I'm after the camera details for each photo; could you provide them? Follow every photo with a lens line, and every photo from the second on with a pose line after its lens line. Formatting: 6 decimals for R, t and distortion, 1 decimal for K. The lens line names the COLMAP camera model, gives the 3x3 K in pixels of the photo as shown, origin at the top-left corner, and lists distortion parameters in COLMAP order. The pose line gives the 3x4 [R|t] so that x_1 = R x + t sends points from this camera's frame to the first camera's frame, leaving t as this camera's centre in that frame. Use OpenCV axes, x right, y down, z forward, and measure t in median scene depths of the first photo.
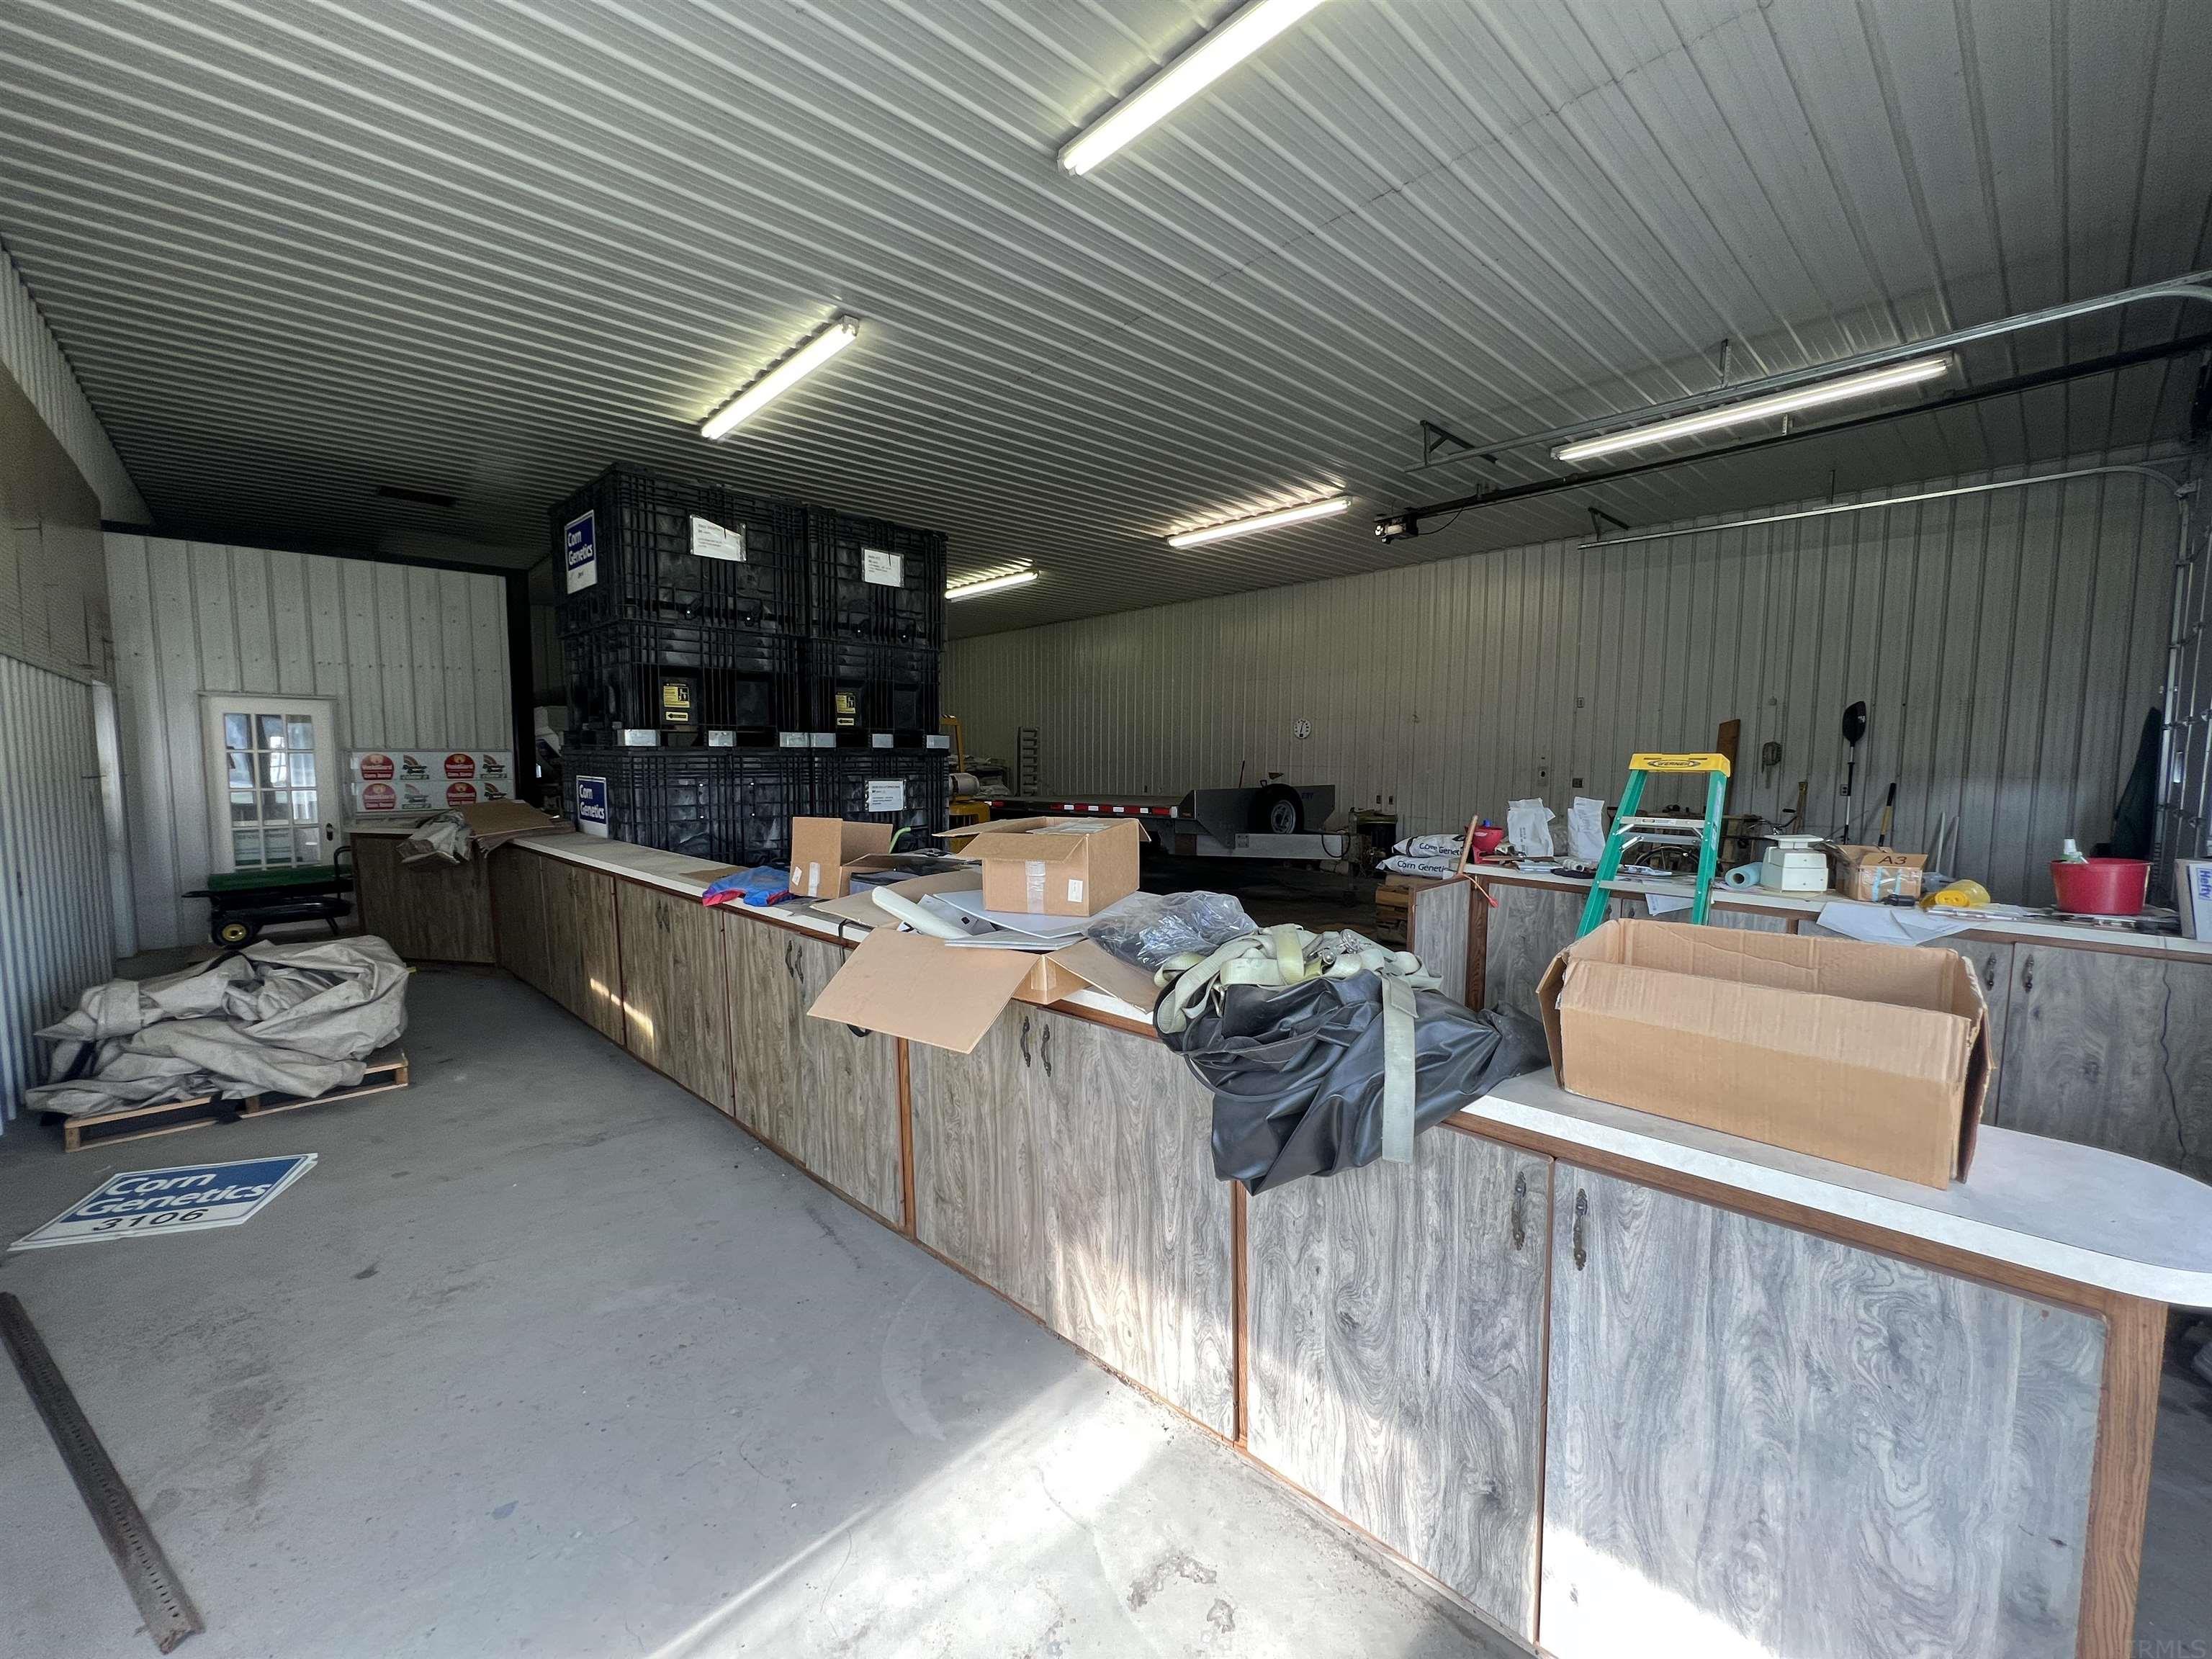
lens RADIAL K [[889.0, 0, 1112.0], [0, 889.0, 826.9], [0, 0, 1]] dist [-0.001245, 0.000550]
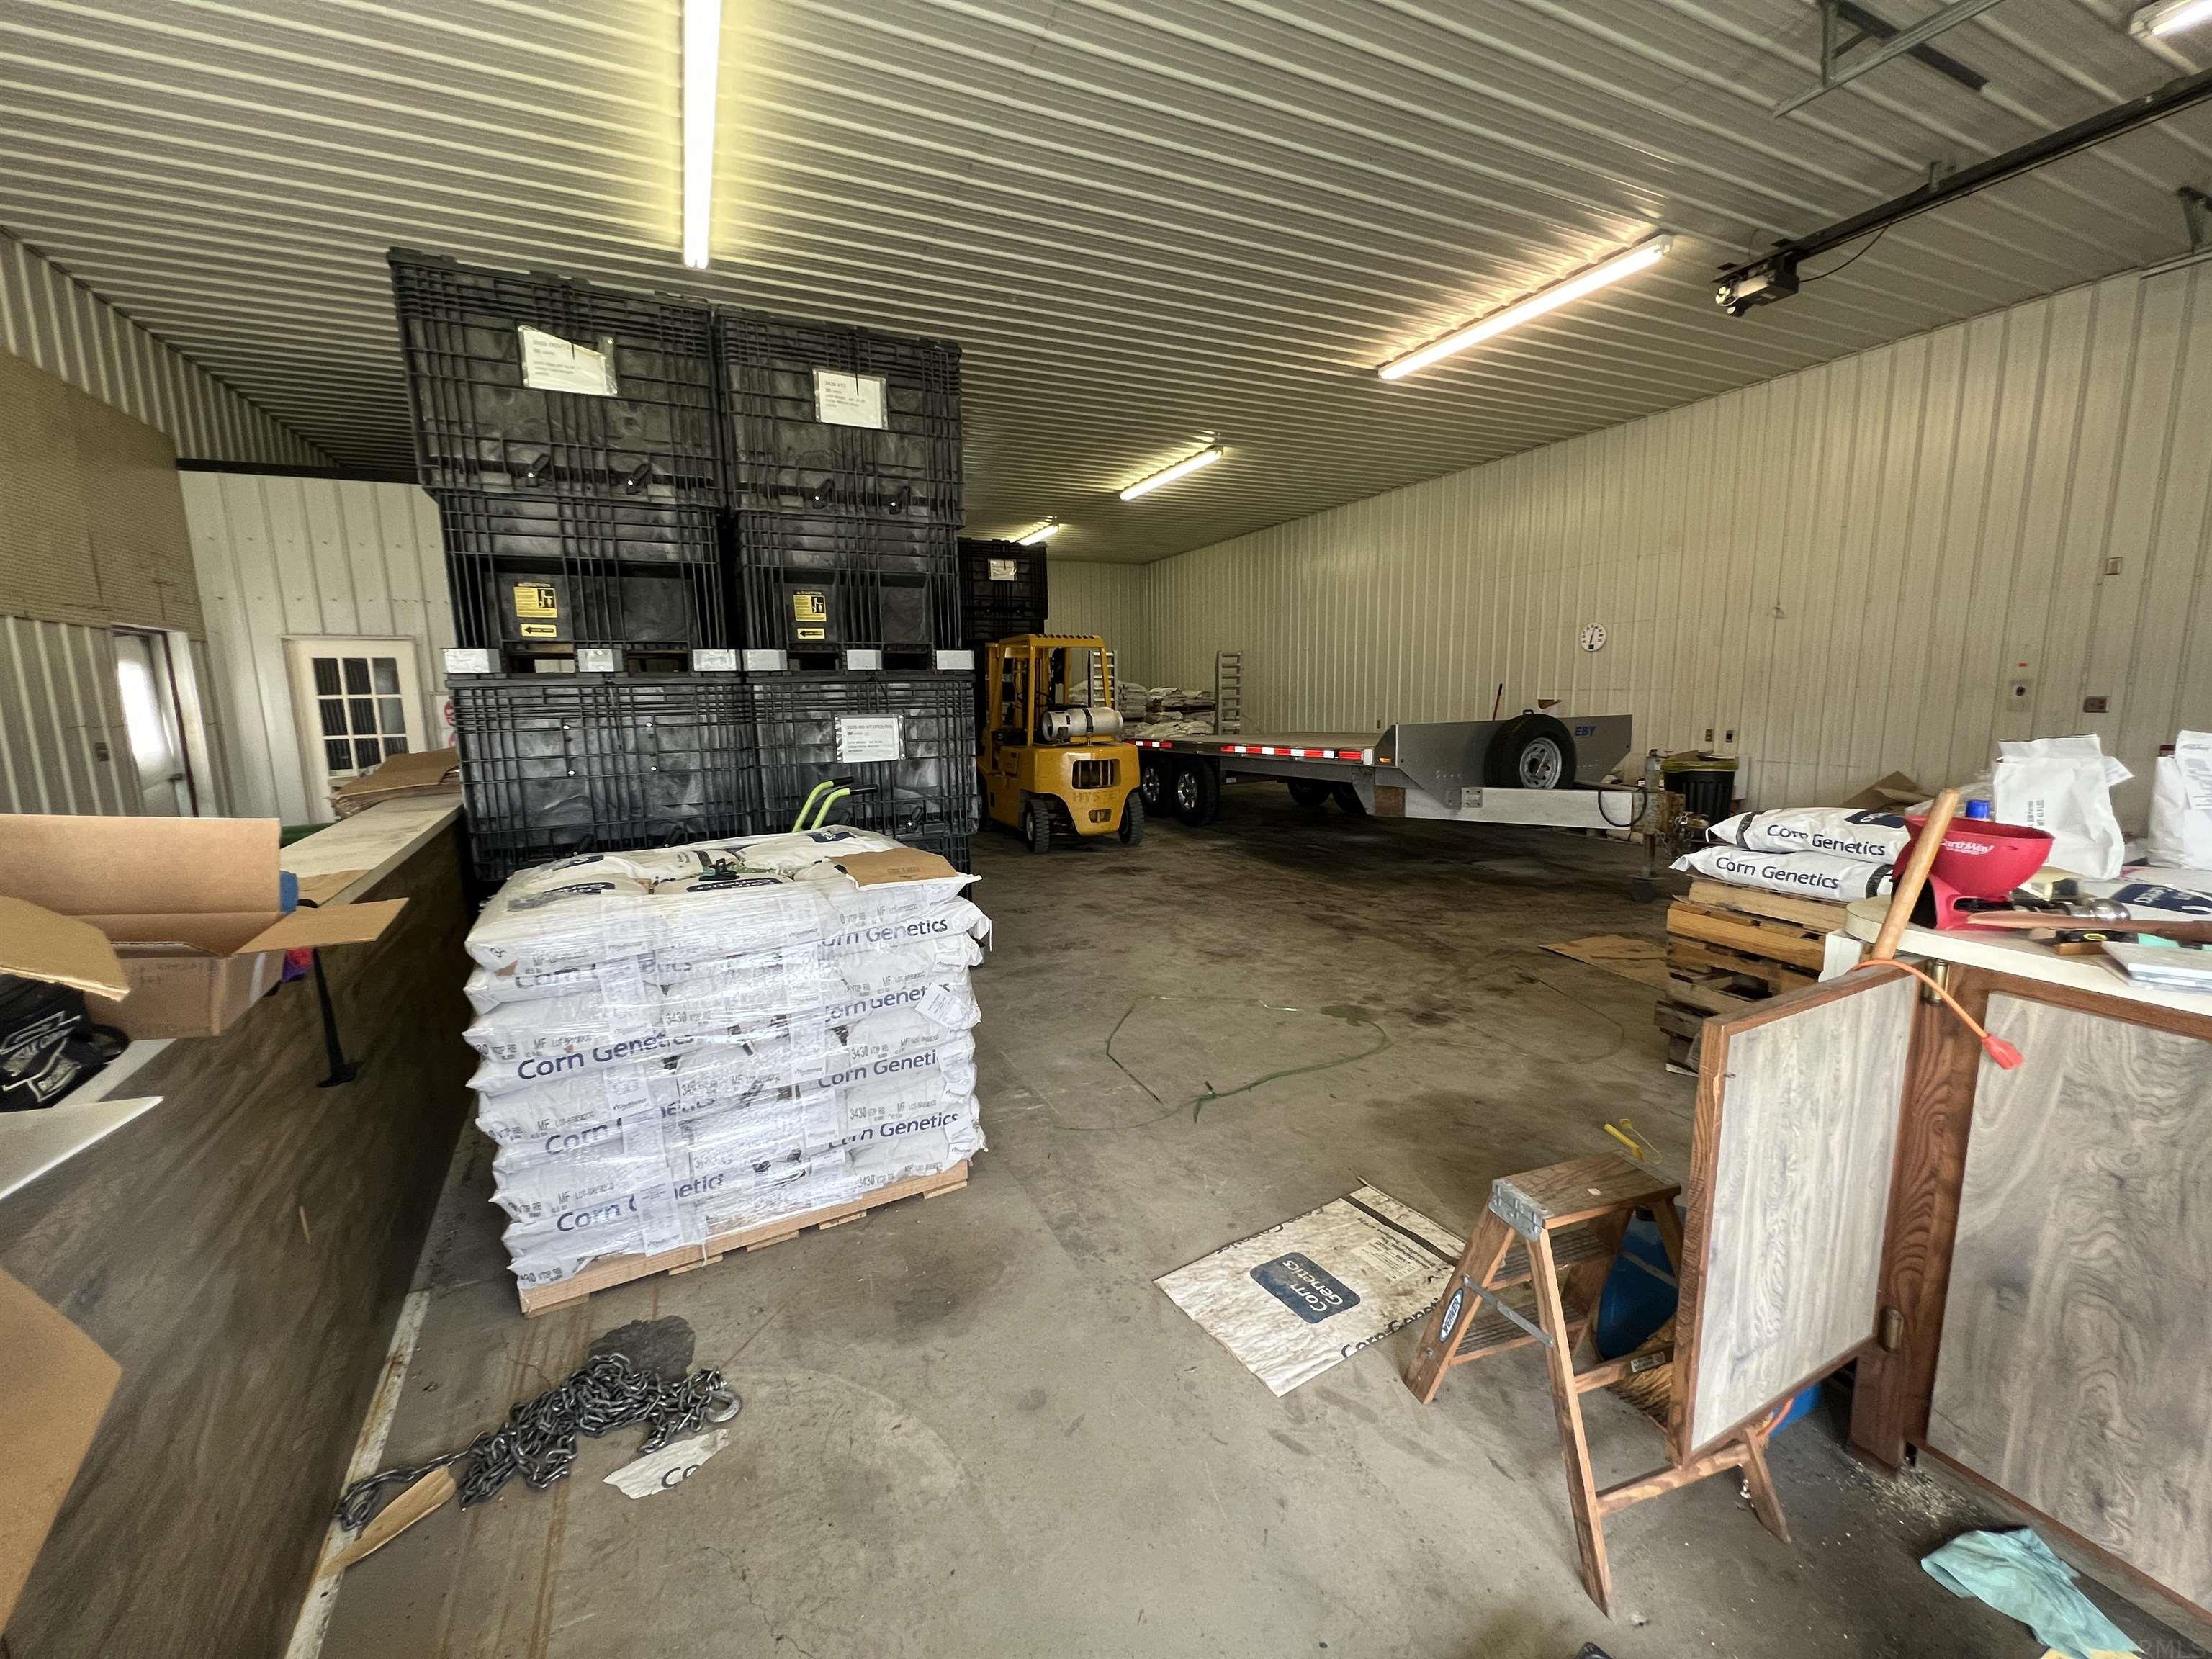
lens RADIAL K [[889.0, 0, 1109.1], [0, 889.0, 826.5], [0, 0, 1]] dist [-0.001245, 0.000550]
pose [[0.951096, 0.022739, -0.308059, 0.139302], [-0.001229, 0.997558, 0.069839, -0.015574], [0.308894, -0.066045, 0.948800, 0.387672]]
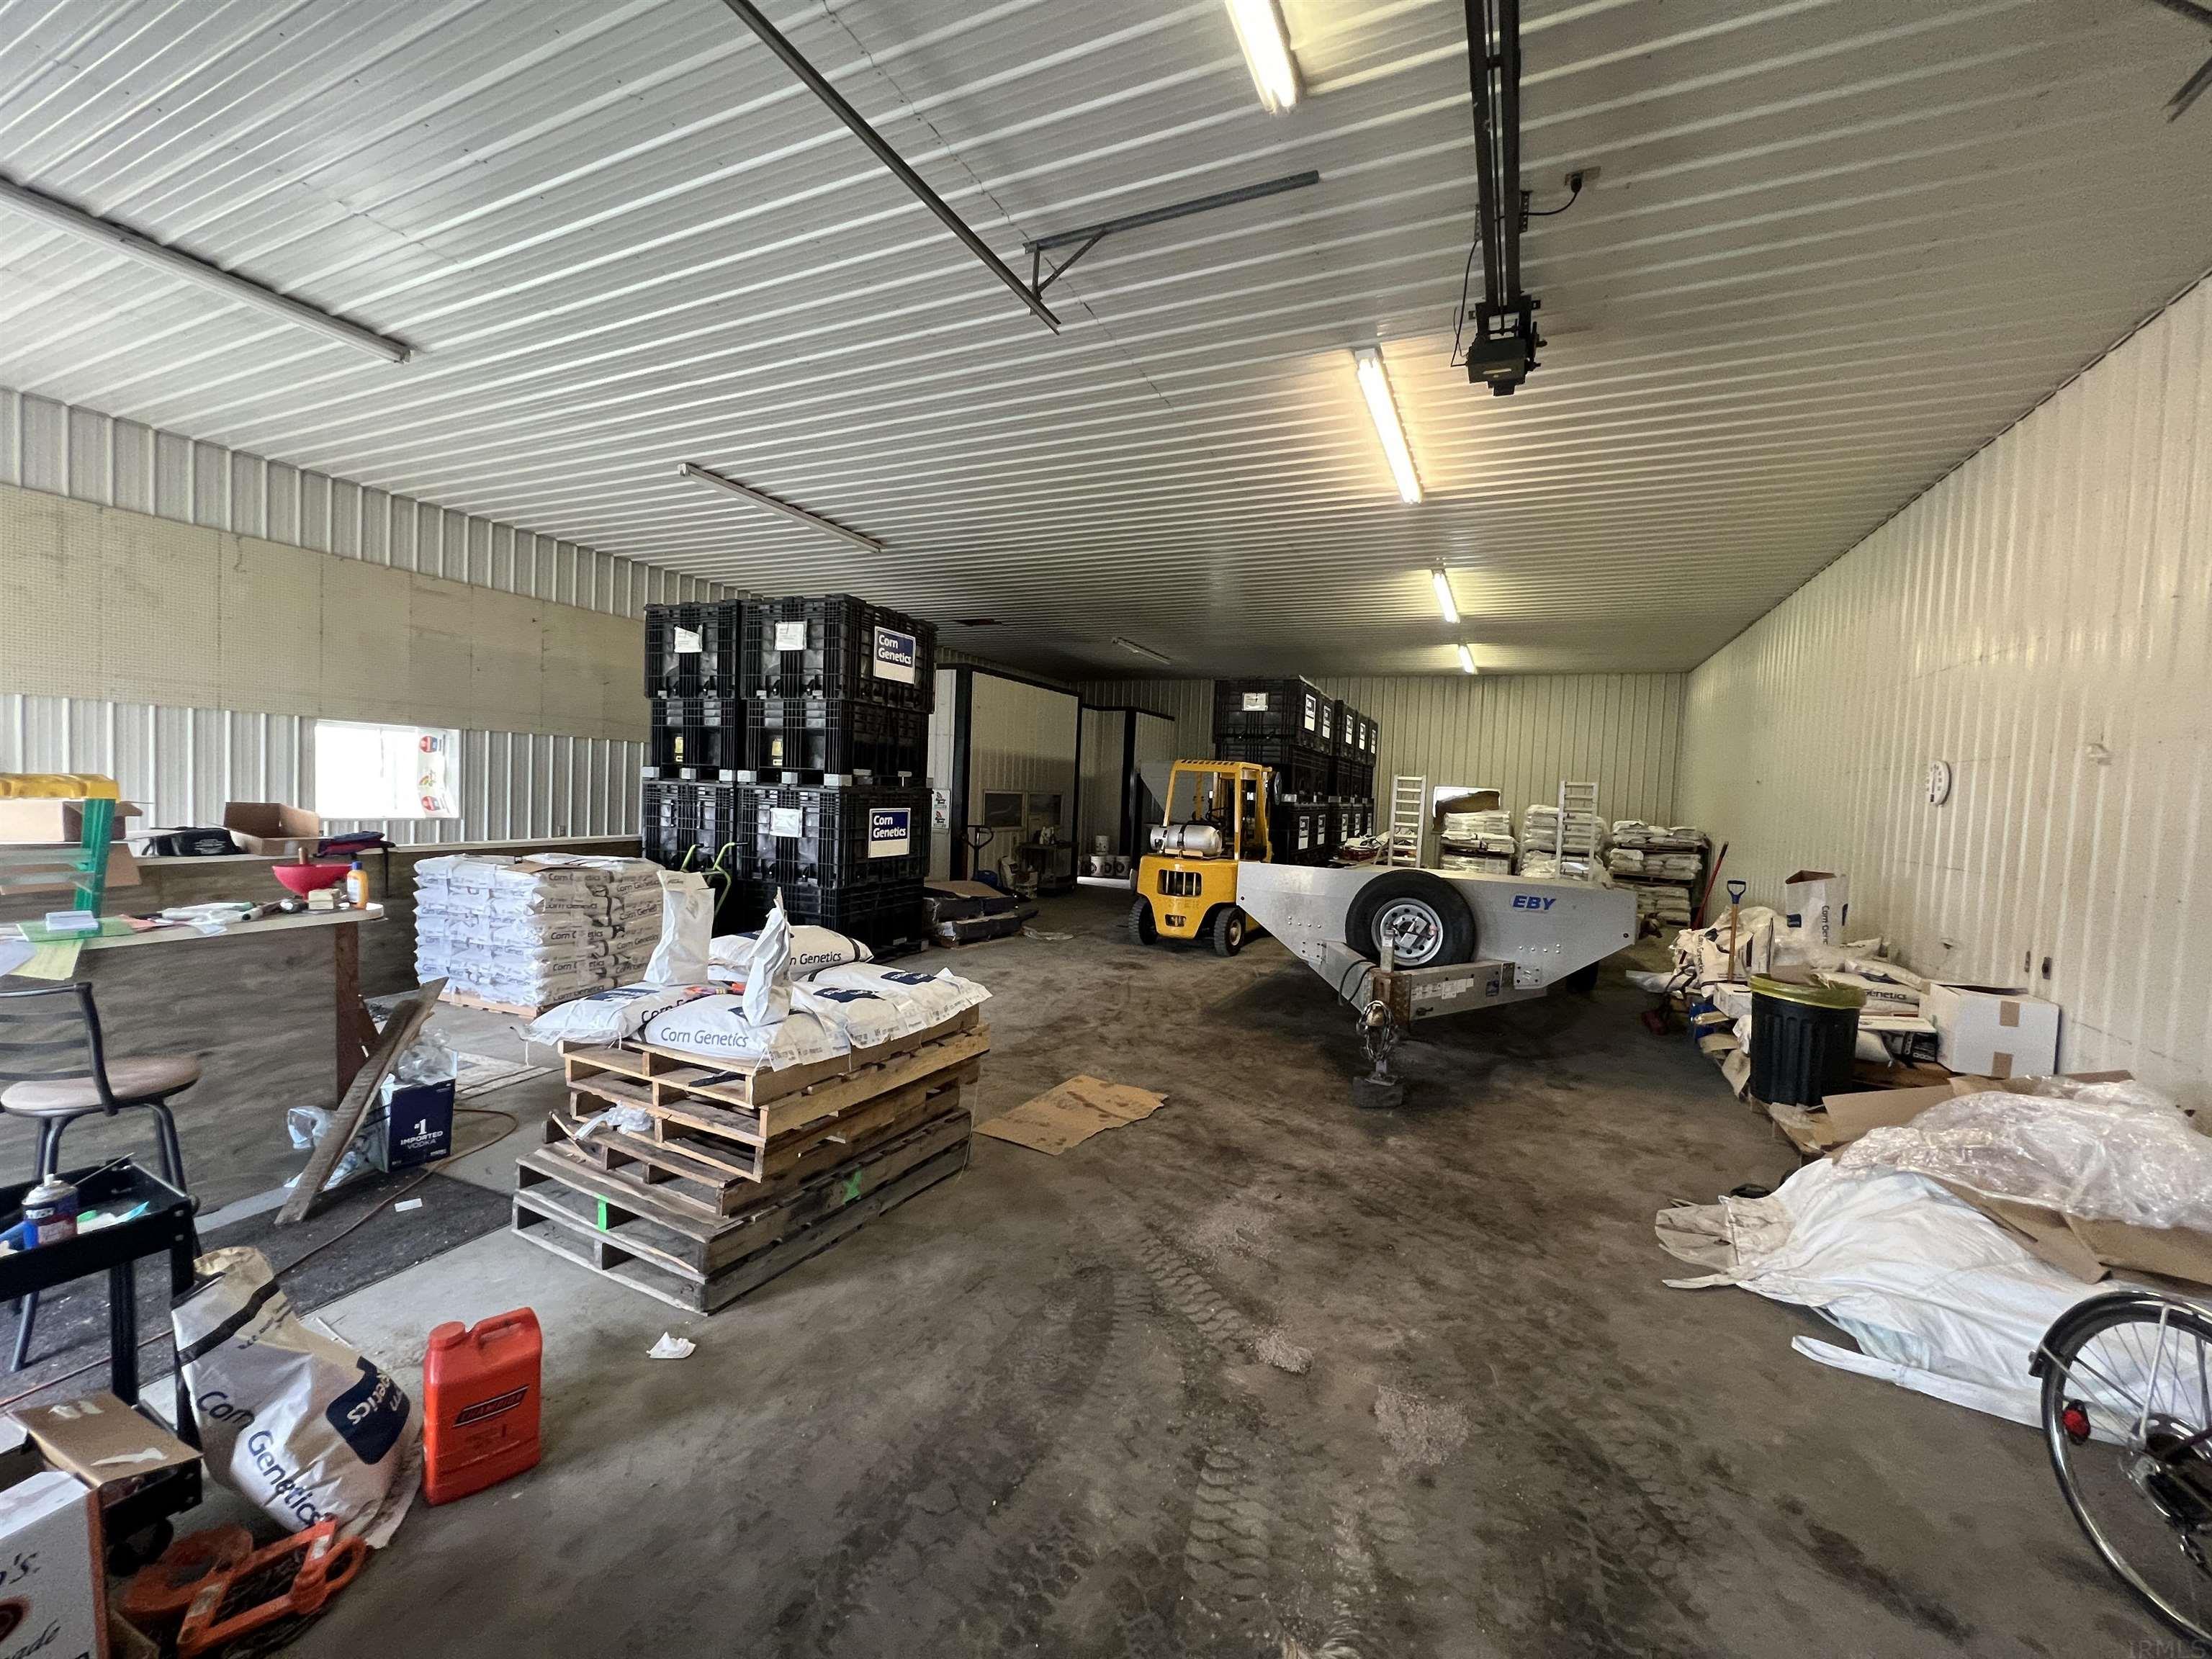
lens RADIAL K [[889.0, 0, 1100.1], [0, 889.0, 826.2], [0, 0, 1]] dist [-0.001245, 0.000550]
pose [[0.369499, 0.049949, -0.927888, 1.009920], [-0.117443, 0.993057, 0.006689, -0.088618], [0.921780, 0.106502, 0.372800, 0.935963]]
